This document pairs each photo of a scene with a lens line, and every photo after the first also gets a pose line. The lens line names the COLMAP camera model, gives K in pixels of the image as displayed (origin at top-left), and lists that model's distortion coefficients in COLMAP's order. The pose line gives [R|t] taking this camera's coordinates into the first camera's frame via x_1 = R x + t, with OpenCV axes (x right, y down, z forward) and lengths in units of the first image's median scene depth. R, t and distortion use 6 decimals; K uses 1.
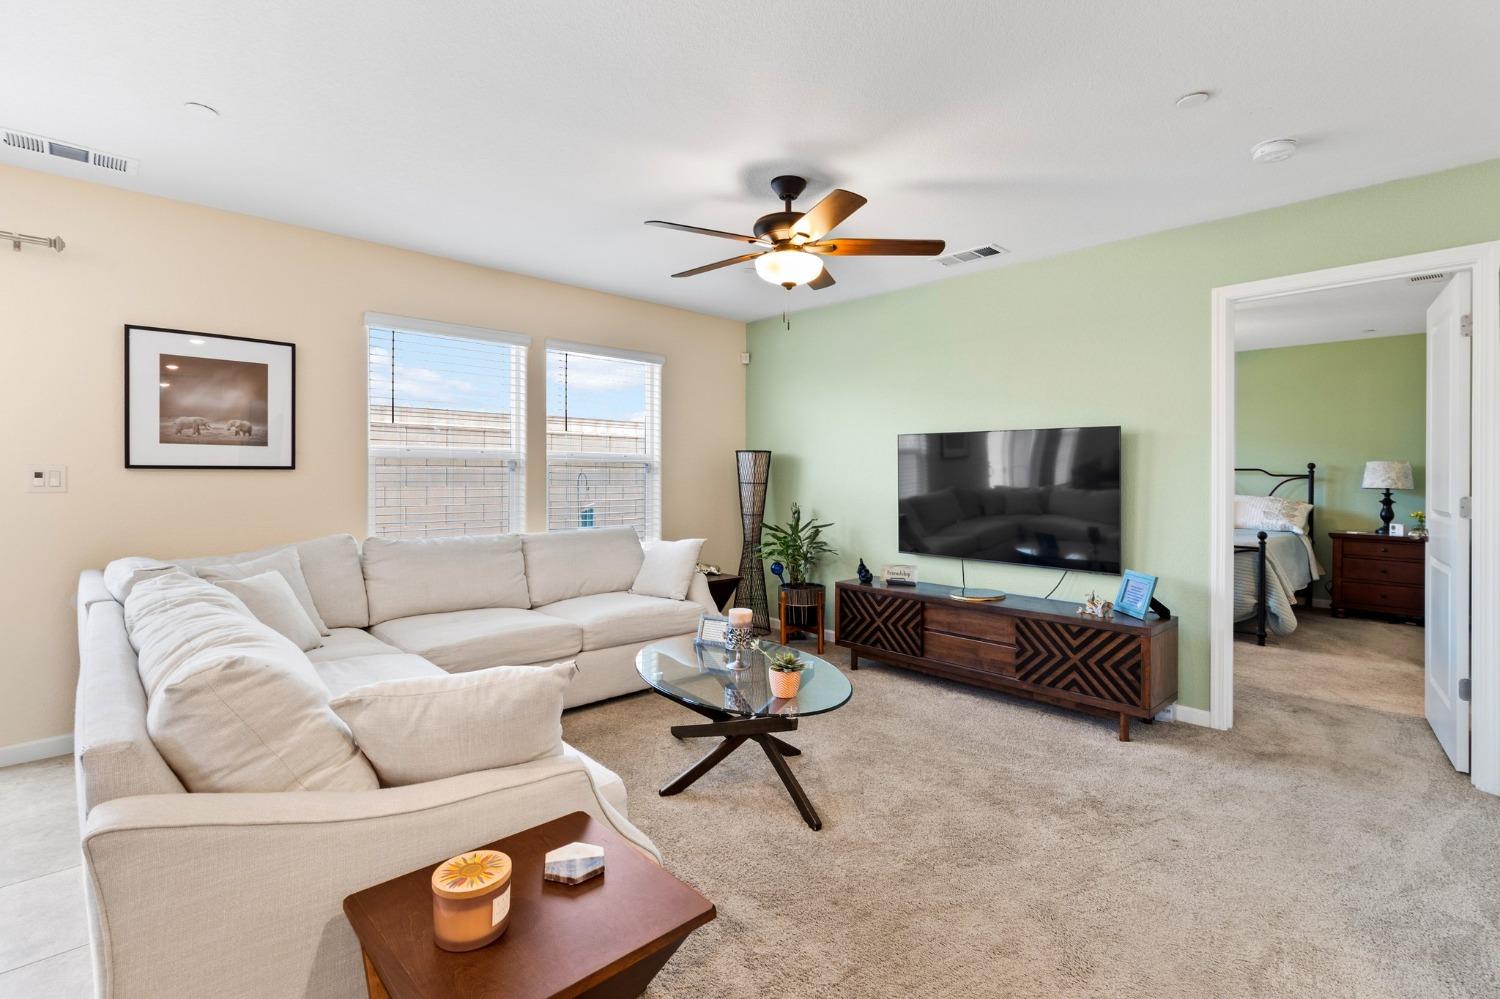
lens RADIAL K [[690.4, 0, 748.7], [0, 690.4, 485.5], [0, 0, 1]] dist [-0.005631, -0.000235]
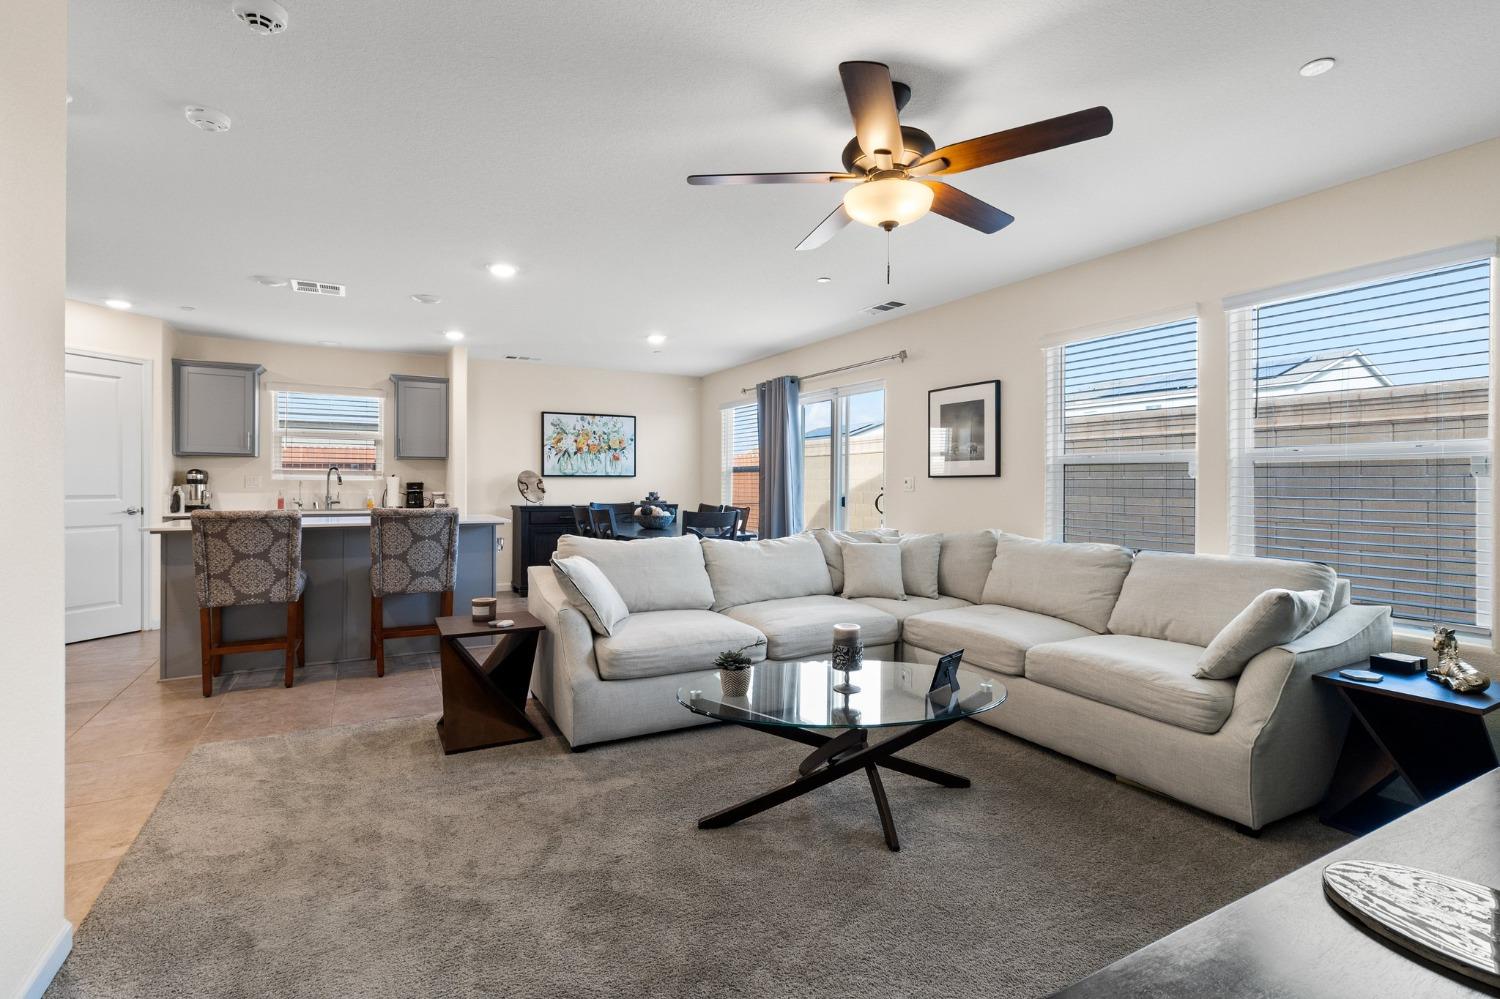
lens RADIAL K [[690.4, 0, 747.2], [0, 690.4, 490.4], [0, 0, 1]] dist [-0.005631, -0.000235]
pose [[-0.265002, 0.003585, -0.964241, 0.733386], [-0.020956, 0.999736, 0.009476, -0.001044], [0.964020, 0.022717, -0.264857, 0.926918]]
